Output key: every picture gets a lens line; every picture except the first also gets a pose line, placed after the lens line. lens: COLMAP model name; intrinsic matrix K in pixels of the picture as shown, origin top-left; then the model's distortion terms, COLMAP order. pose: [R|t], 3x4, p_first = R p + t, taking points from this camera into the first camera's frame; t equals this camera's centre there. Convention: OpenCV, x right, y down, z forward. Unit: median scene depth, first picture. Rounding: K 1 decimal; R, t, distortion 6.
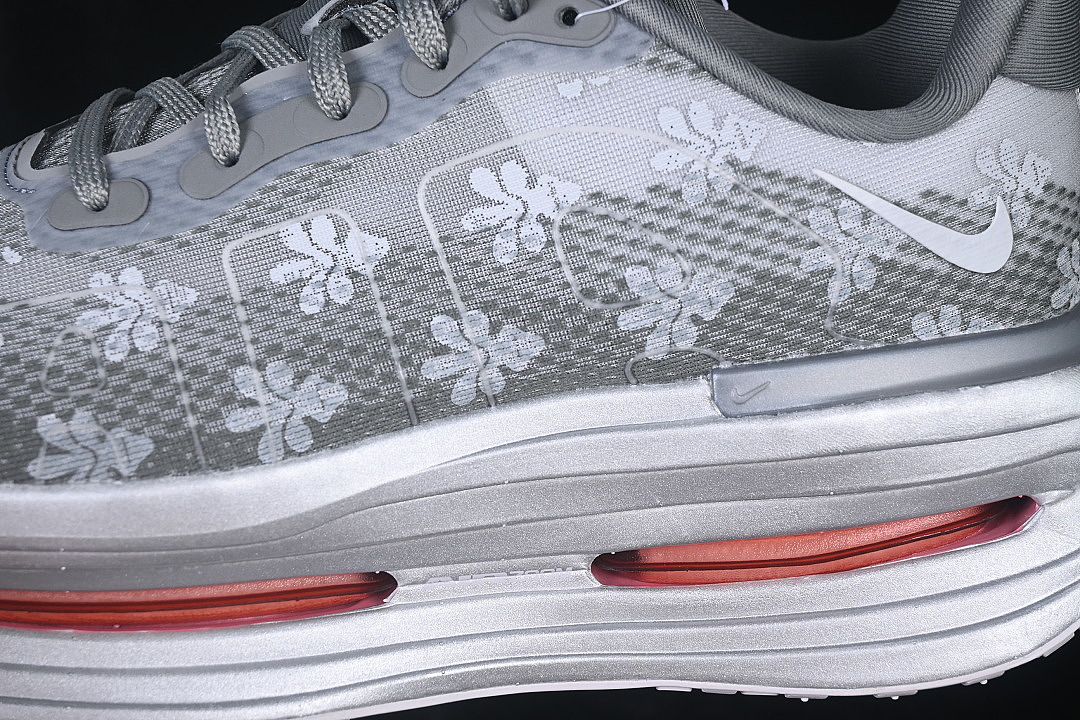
lens RADIAL K [[2407.7, 0, 540.0], [0, 2407.7, 360.0], [0, 0, 1]] dist [-0.019290, 0.360716]
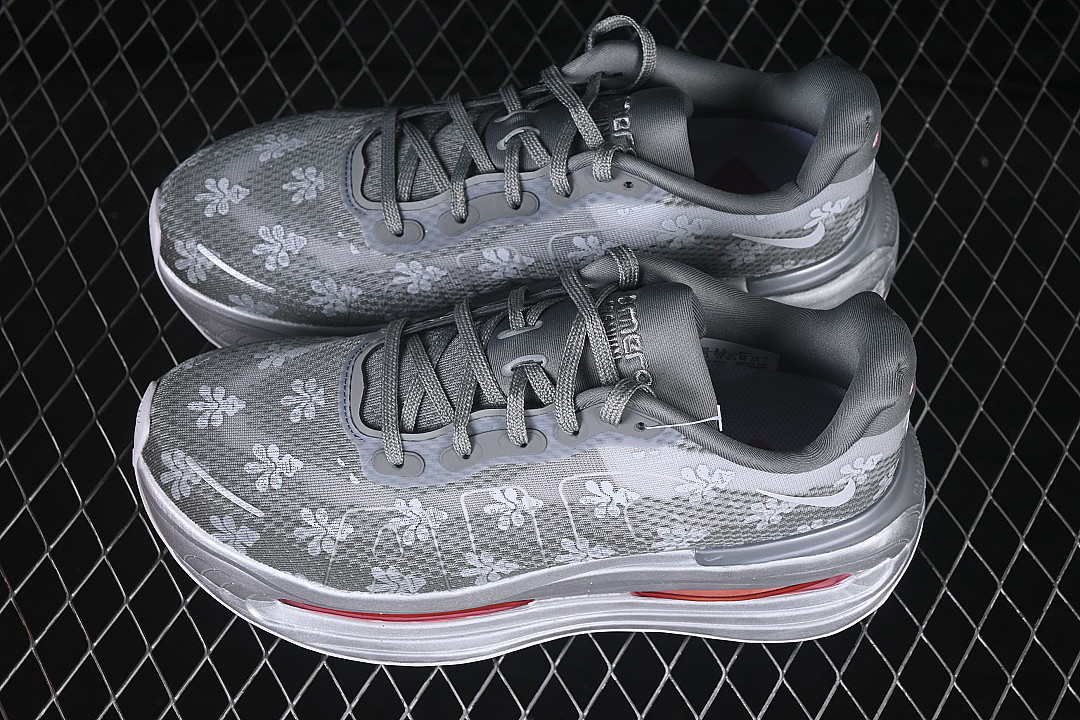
lens RADIAL K [[2407.7, 0, 540.0], [0, 2407.7, 360.0], [0, 0, 1]] dist [-0.019290, 0.360716]
pose [[0.997521, 0.067832, 0.018707, -0.112001], [-0.064225, 0.769114, 0.635876, -1.439401], [0.028745, -0.635502, 0.771564, -0.492778]]
